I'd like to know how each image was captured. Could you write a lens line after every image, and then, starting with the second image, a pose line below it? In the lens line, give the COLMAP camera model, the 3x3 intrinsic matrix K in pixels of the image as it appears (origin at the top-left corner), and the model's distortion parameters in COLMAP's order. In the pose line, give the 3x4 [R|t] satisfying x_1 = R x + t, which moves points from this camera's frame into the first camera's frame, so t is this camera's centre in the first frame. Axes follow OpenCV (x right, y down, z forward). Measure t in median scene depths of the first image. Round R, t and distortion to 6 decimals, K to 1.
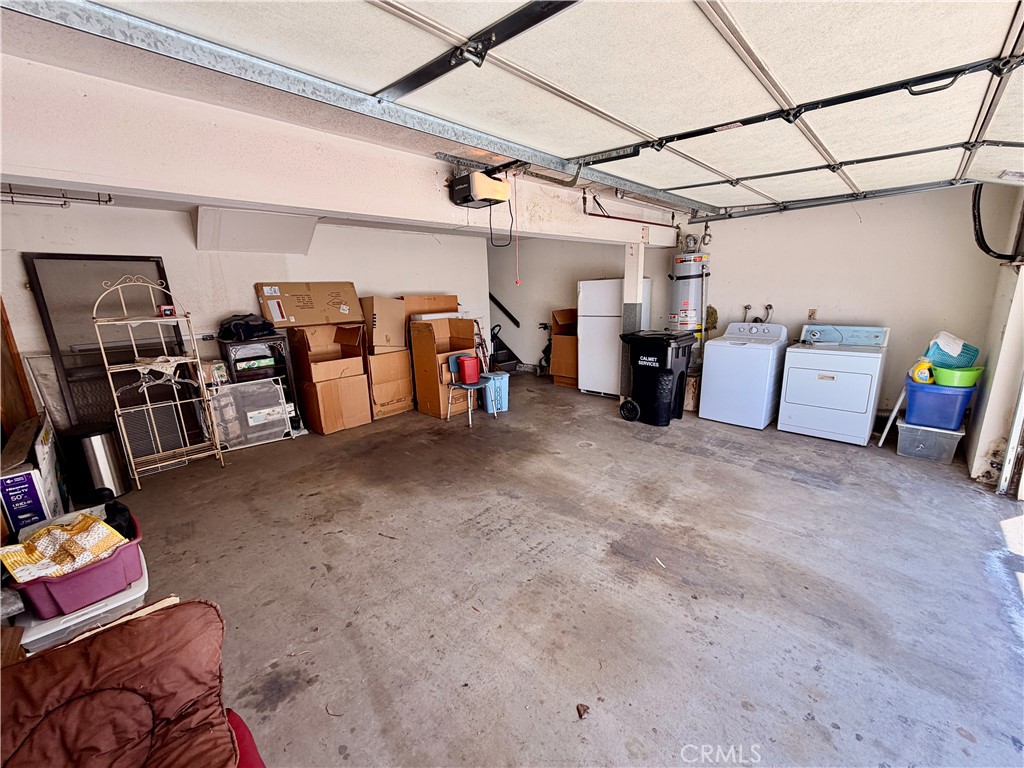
lens RADIAL K [[407.6, 0, 511.3], [0, 407.6, 383.2], [0, 0, 1]] dist [0.000300, 0.000121]
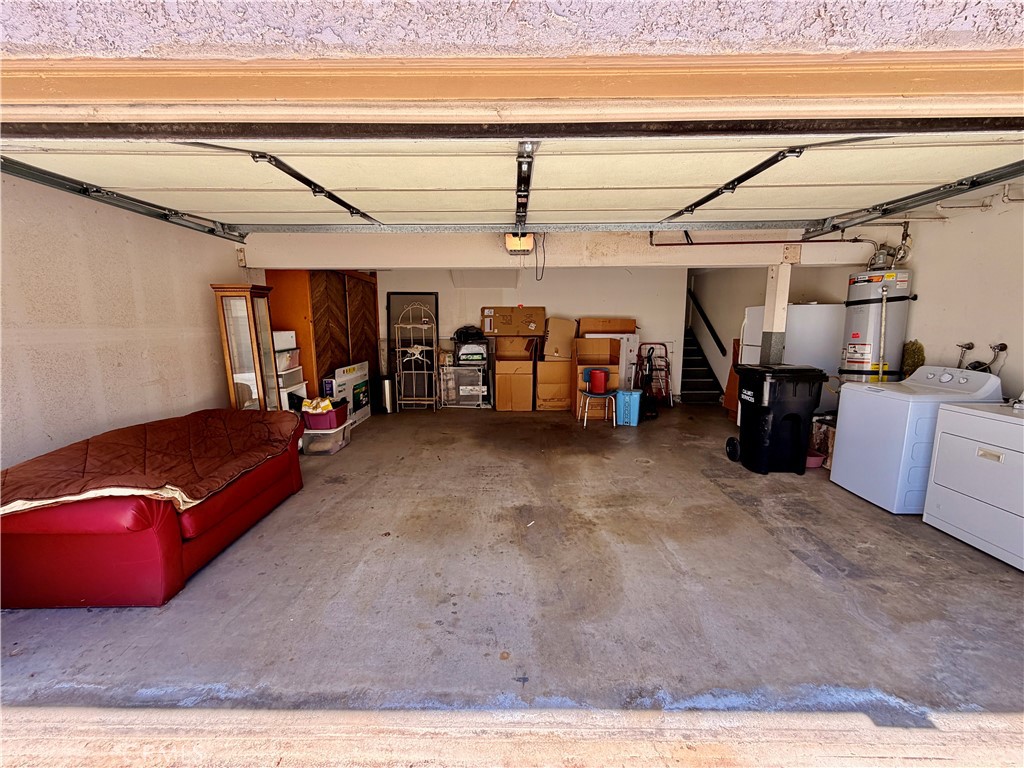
lens RADIAL K [[407.6, 0, 511.3], [0, 407.6, 383.2], [0, 0, 1]] dist [0.000300, 0.000121]
pose [[0.690333, 0.136935, -0.710415, 0.645814], [-0.181552, 0.983294, 0.013114, 0.002461], [0.700343, 0.119924, 0.703661, 0.006428]]
